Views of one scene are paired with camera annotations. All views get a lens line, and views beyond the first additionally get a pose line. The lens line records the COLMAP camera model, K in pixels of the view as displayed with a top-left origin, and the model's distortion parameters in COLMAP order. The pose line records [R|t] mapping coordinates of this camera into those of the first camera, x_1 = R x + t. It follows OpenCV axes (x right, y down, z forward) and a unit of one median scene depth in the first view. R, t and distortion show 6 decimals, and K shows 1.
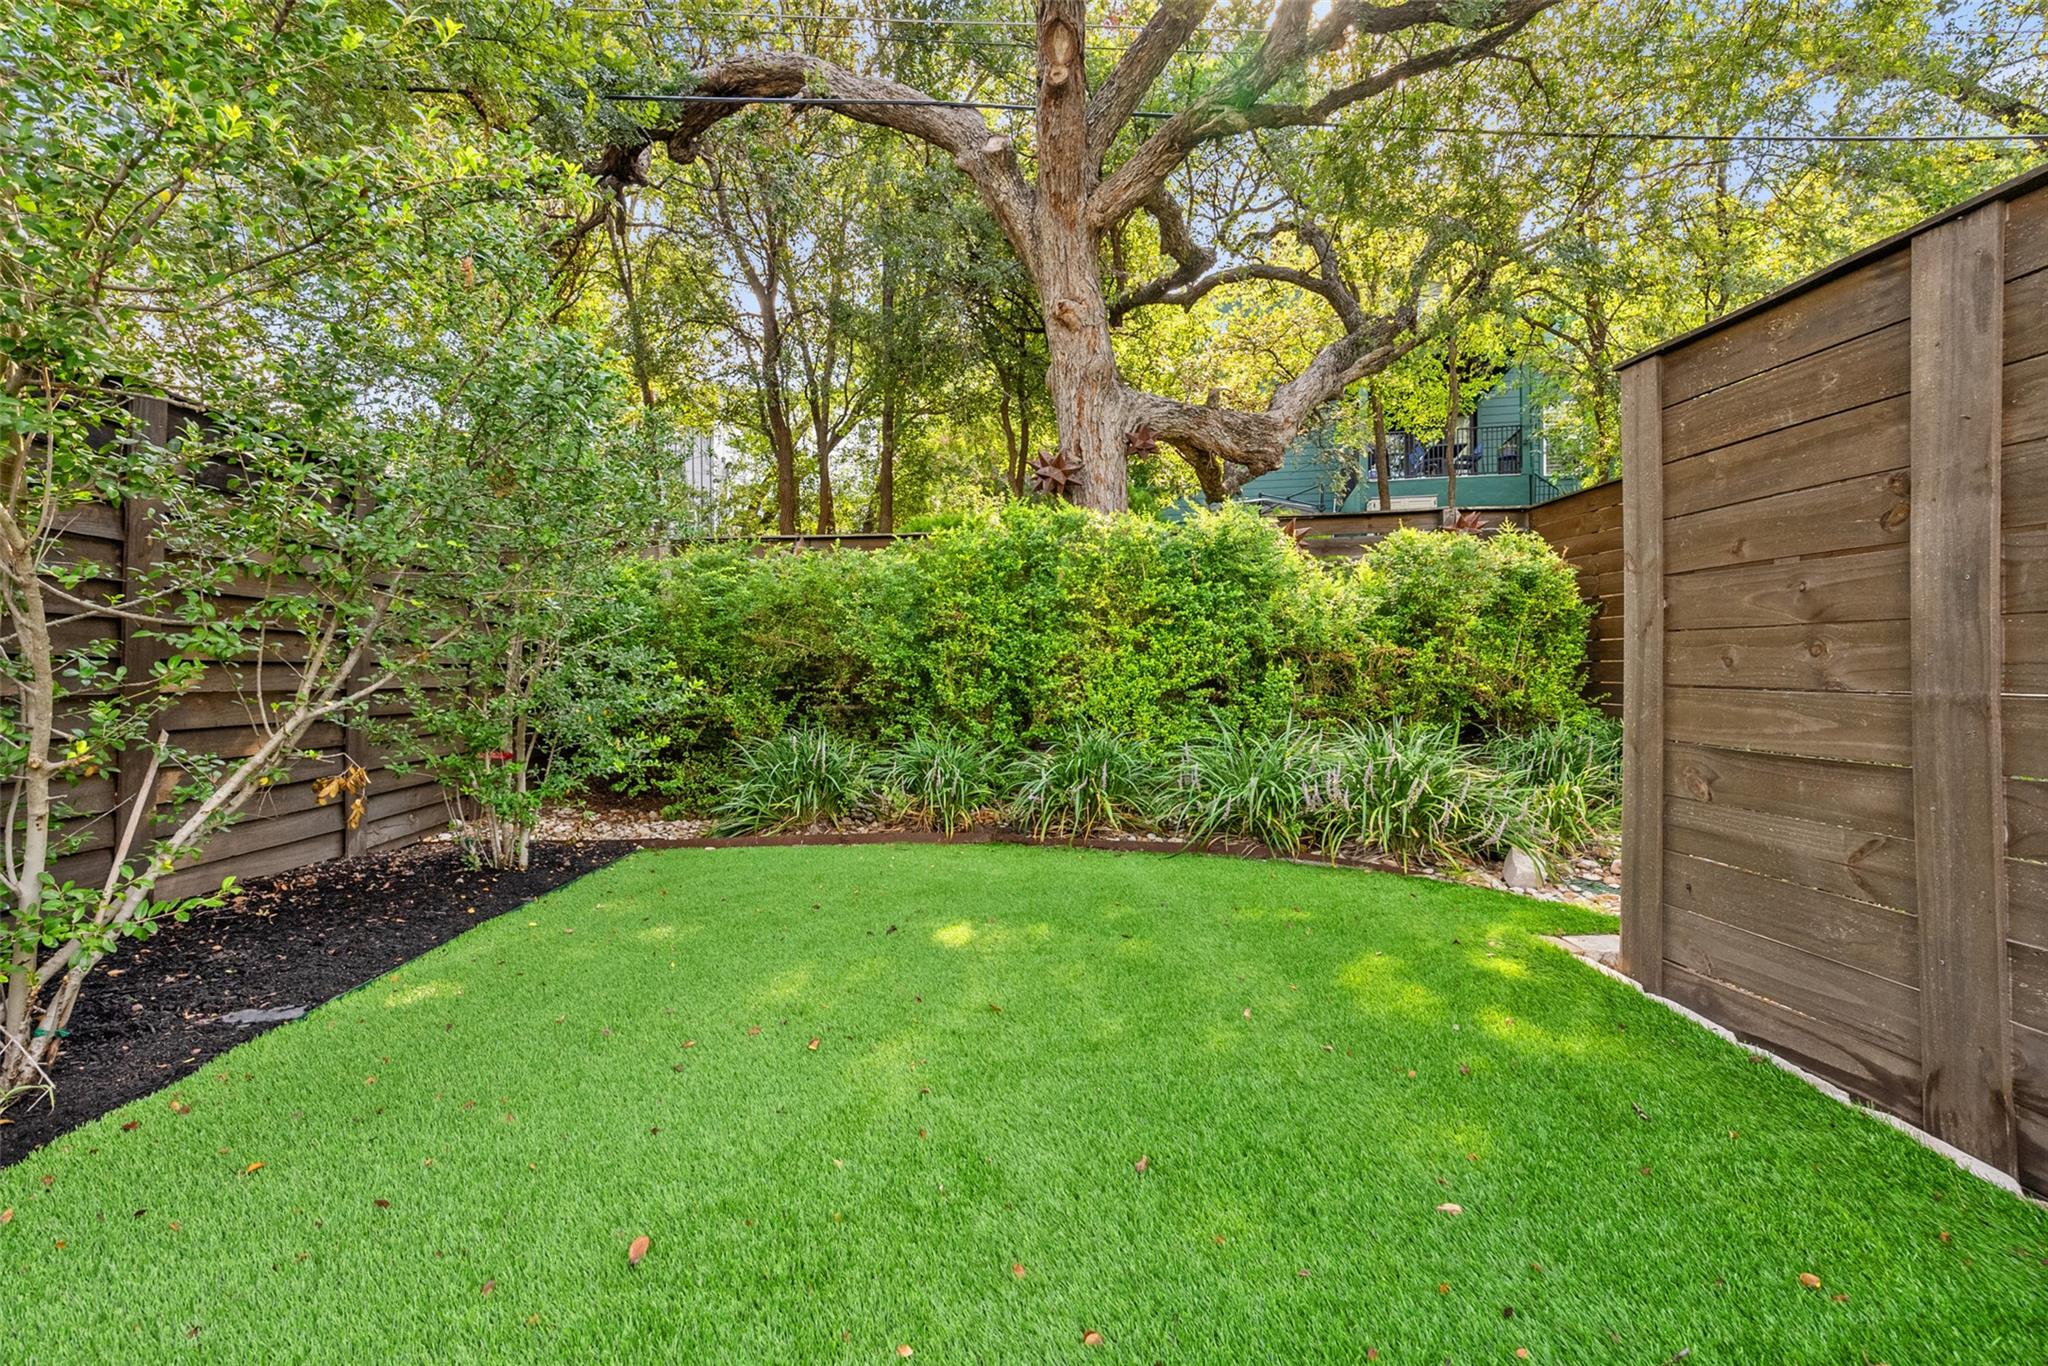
lens RADIAL K [[922.6, 0, 1024.0], [0, 922.6, 683.0], [0, 0, 1]] dist [-0.000535, 0.000124]
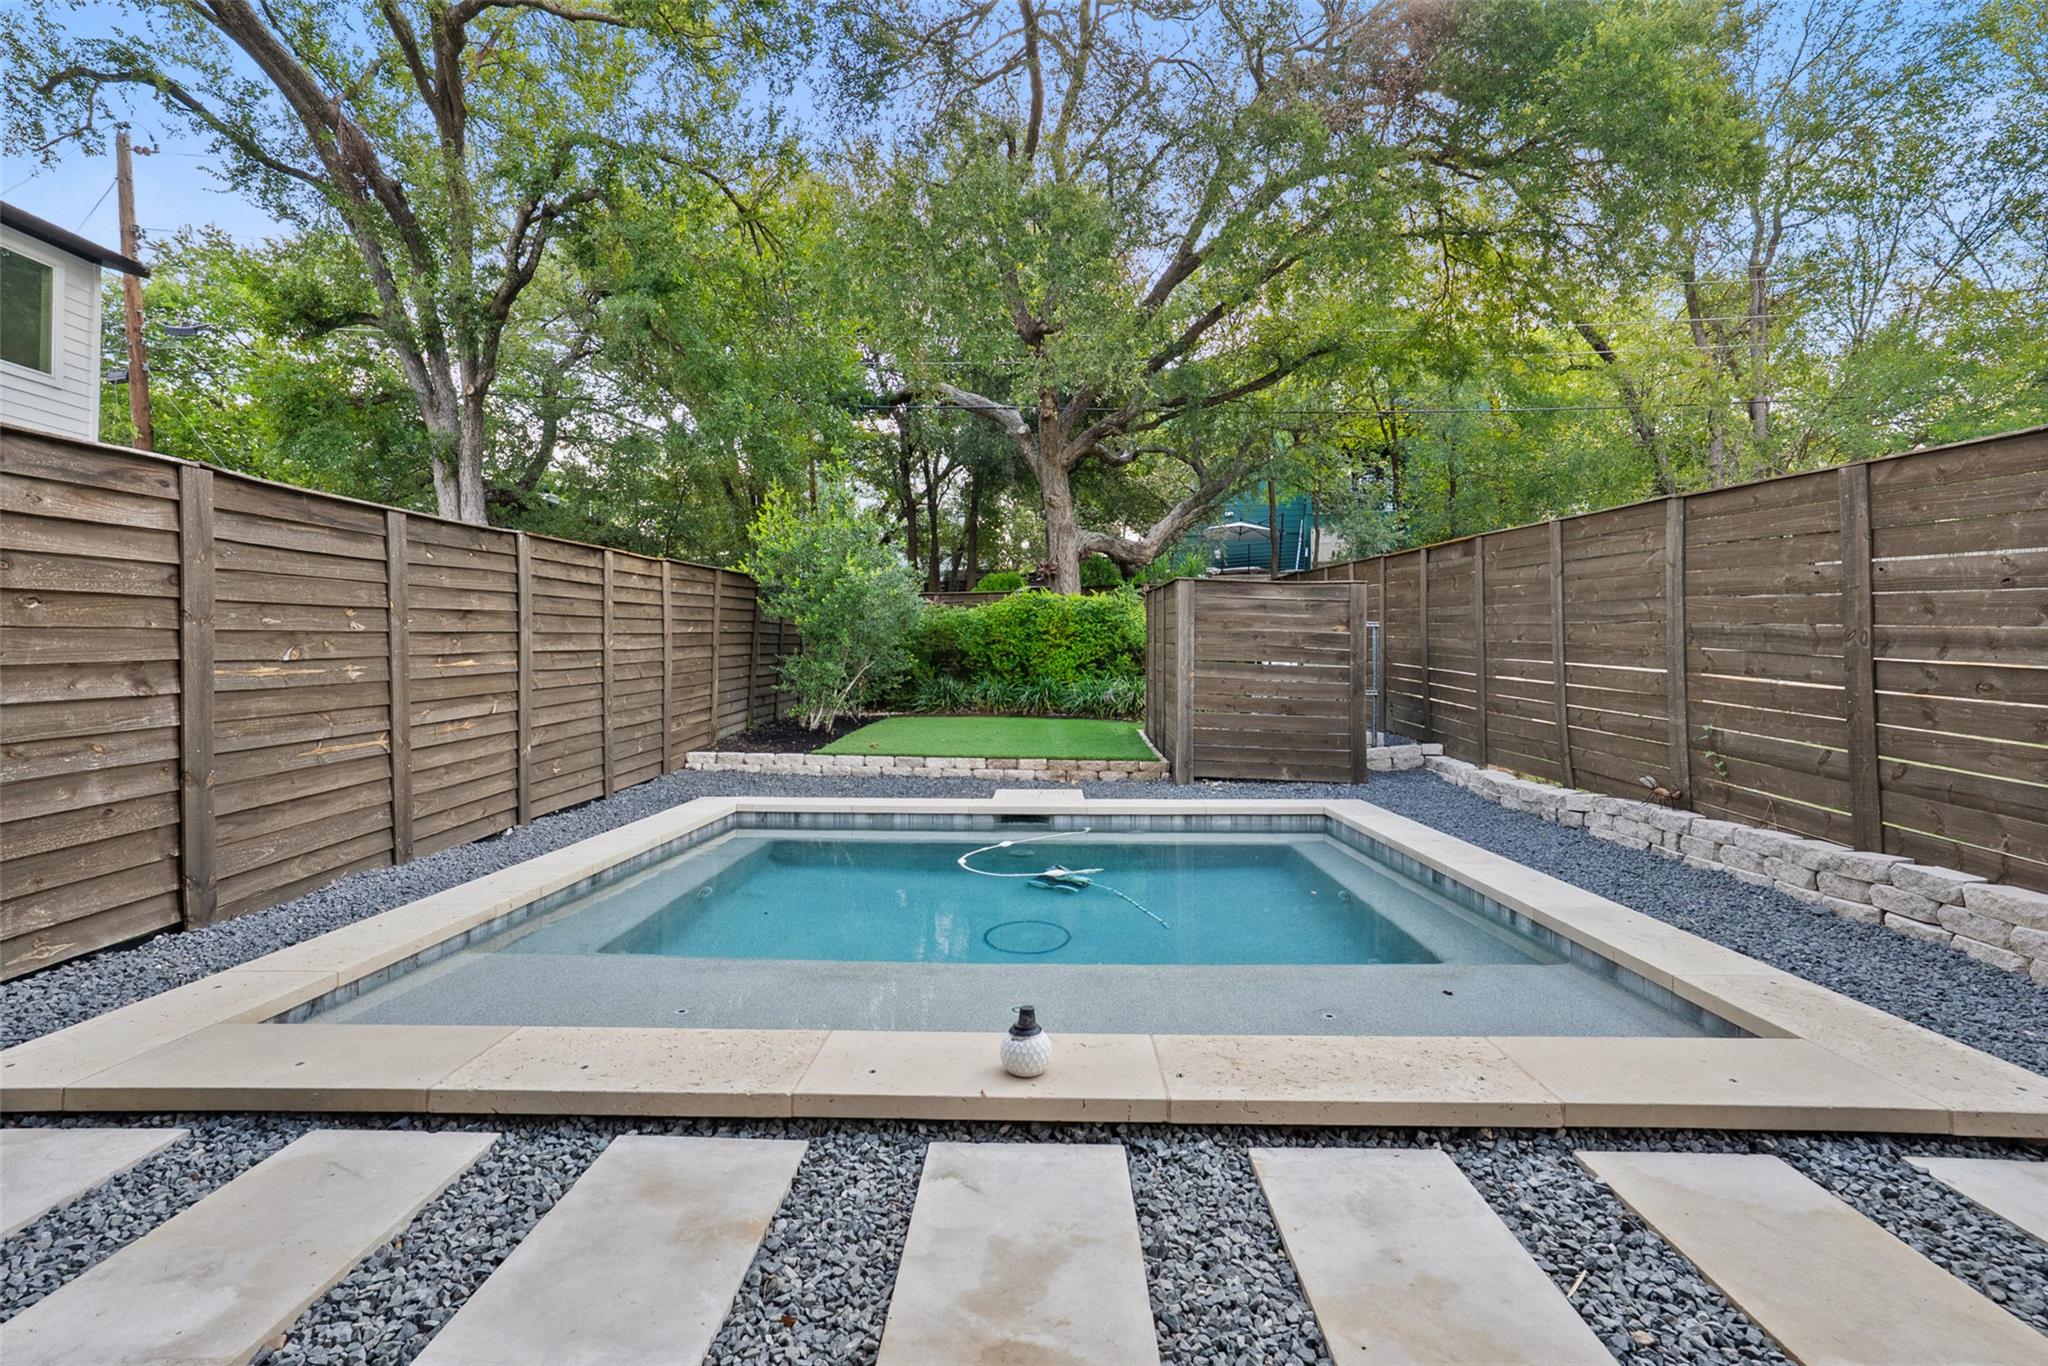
lens RADIAL K [[922.6, 0, 1024.0], [0, 922.6, 683.0], [0, 0, 1]] dist [-0.000535, 0.000124]
pose [[0.995366, 0.013851, -0.095159, 0.254191], [-0.010131, 0.999170, 0.039458, -0.041195], [0.095627, -0.038311, 0.994680, -1.678878]]
